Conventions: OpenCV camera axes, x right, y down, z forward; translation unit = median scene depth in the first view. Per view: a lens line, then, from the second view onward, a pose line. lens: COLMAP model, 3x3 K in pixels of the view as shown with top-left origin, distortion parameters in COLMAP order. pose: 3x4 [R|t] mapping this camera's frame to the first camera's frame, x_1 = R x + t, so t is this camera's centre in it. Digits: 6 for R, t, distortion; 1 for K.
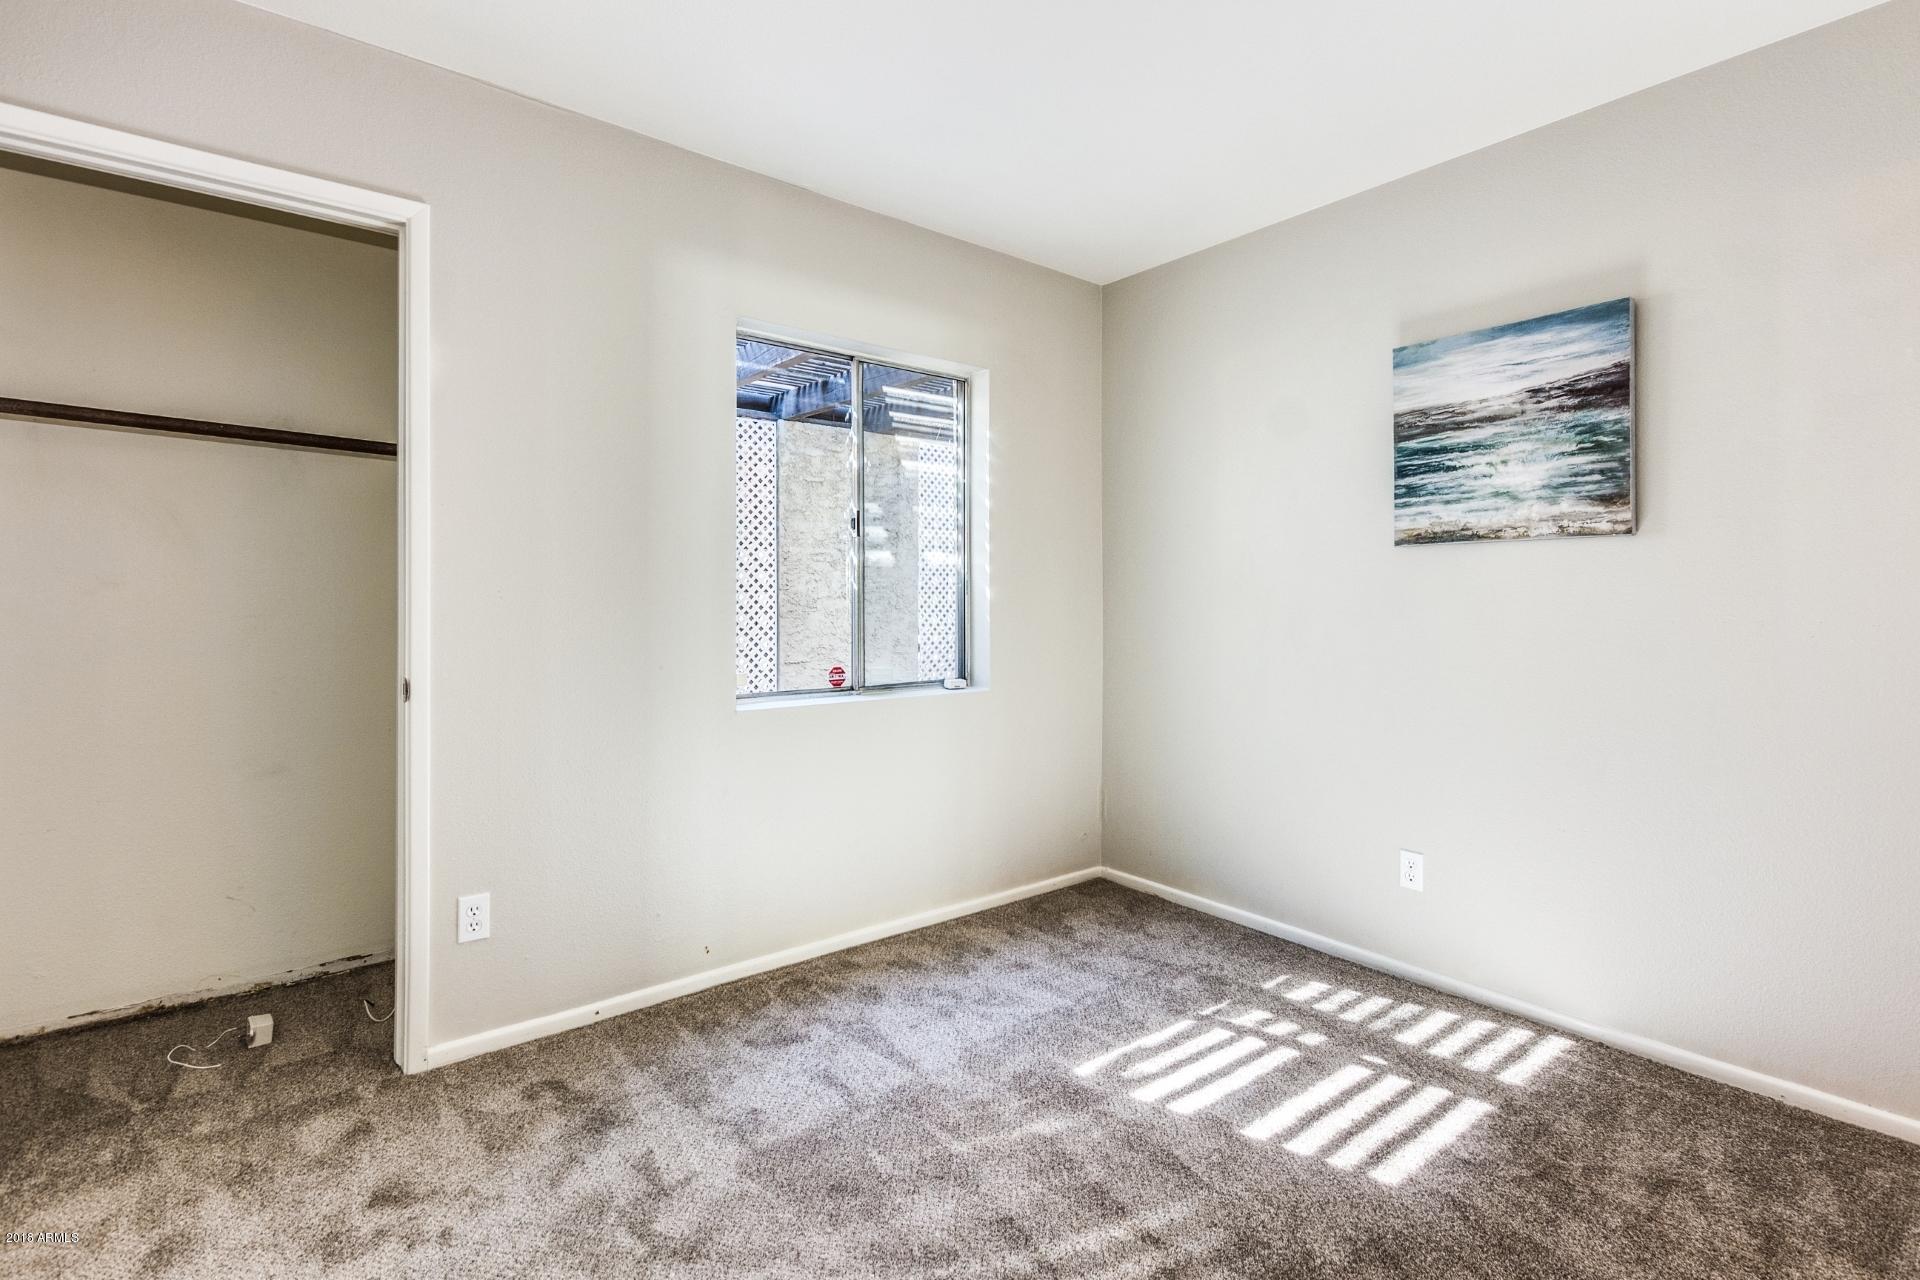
lens RADIAL K [[897.0, 0, 959.9], [0, 897.0, 606.9], [0, 0, 1]] dist [0.001512, 0.000021]
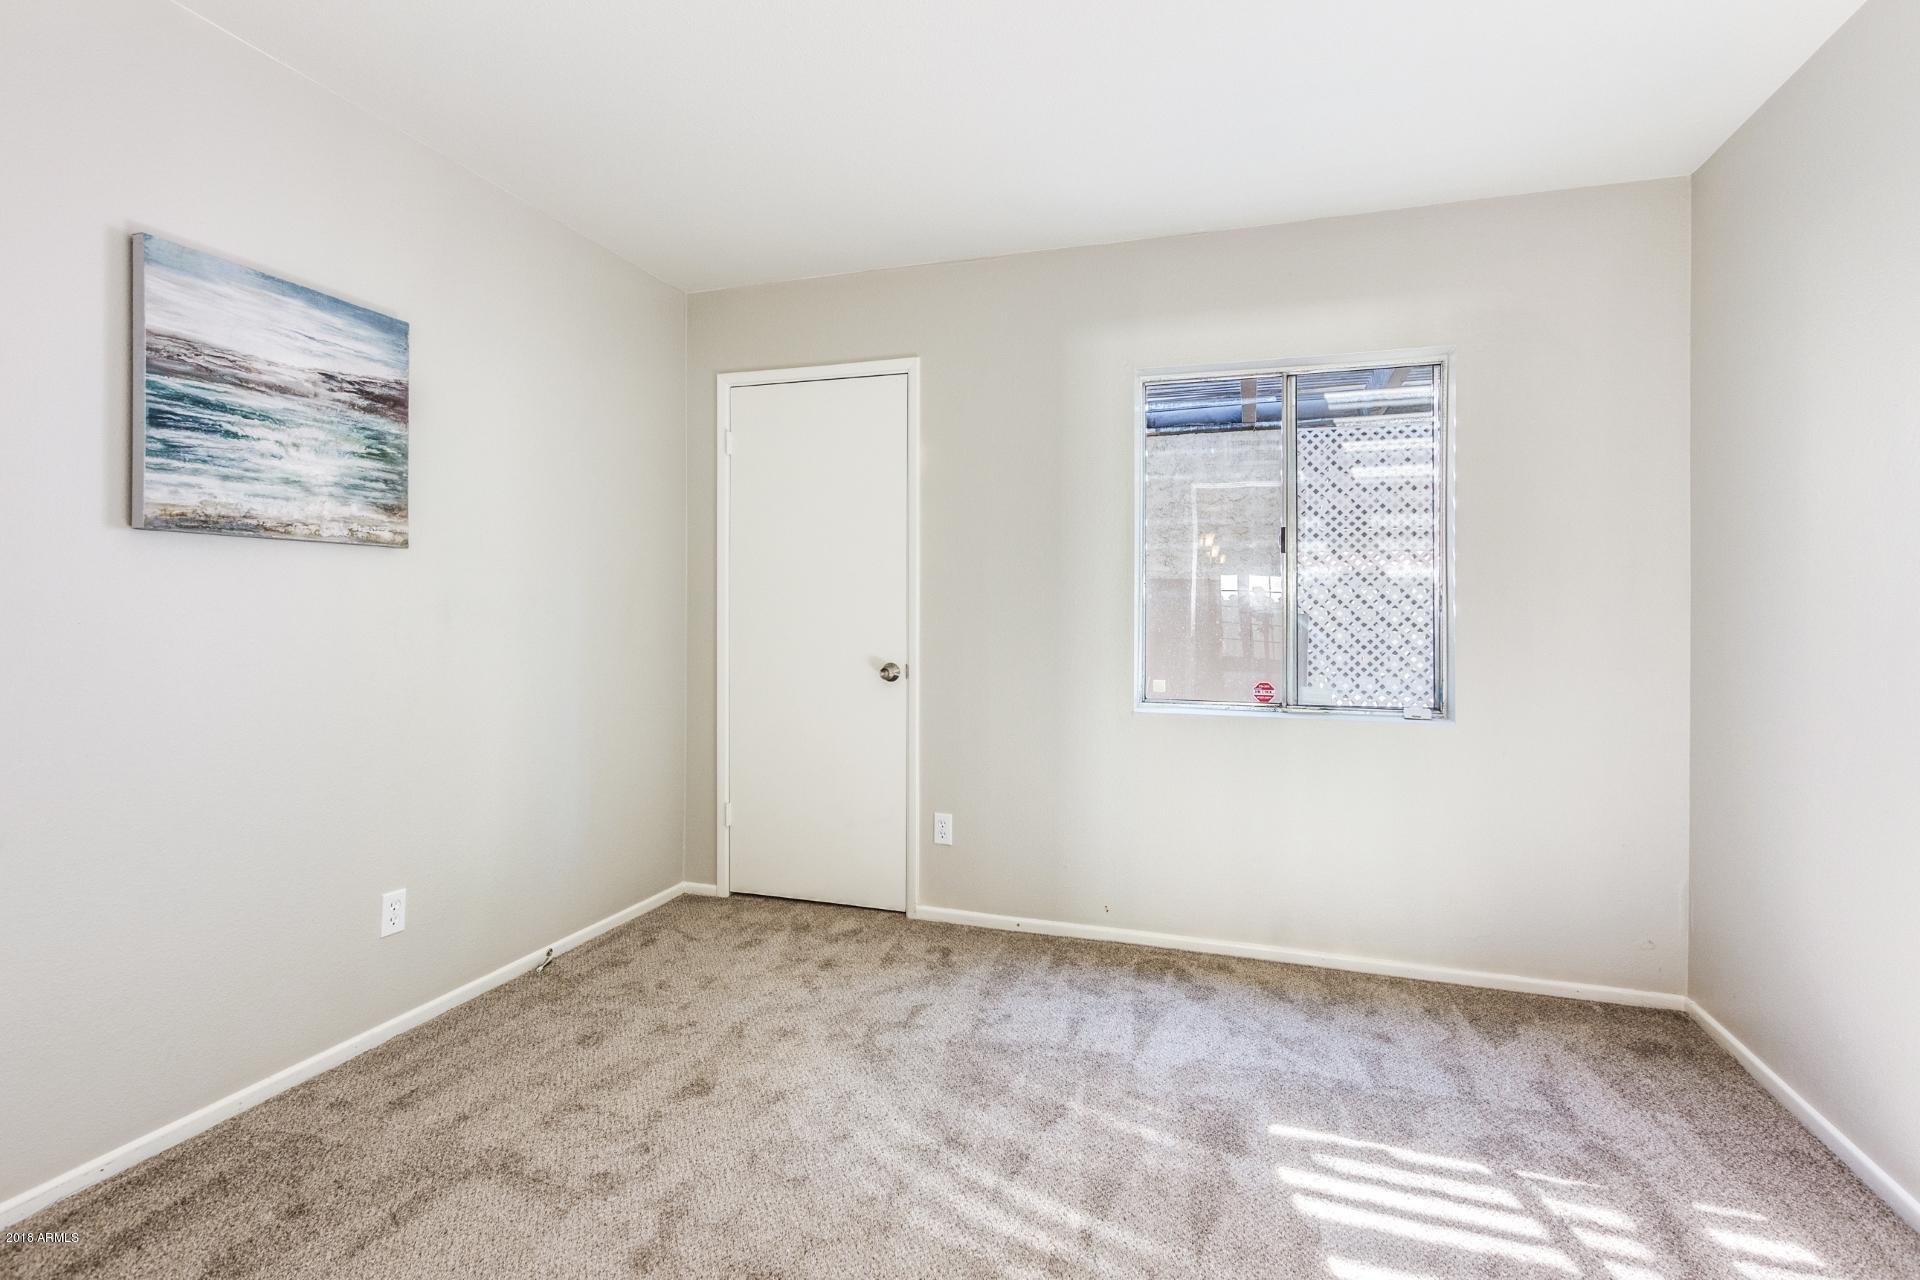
lens RADIAL K [[897.0, 0, 959.9], [0, 897.0, 606.9], [0, 0, 1]] dist [0.001512, 0.000021]
pose [[-0.556736, 0.001434, 0.830689, -0.459736], [-0.000195, 0.999998, -0.001857, -0.006397], [-0.830690, -0.001196, -0.556734, 0.963134]]
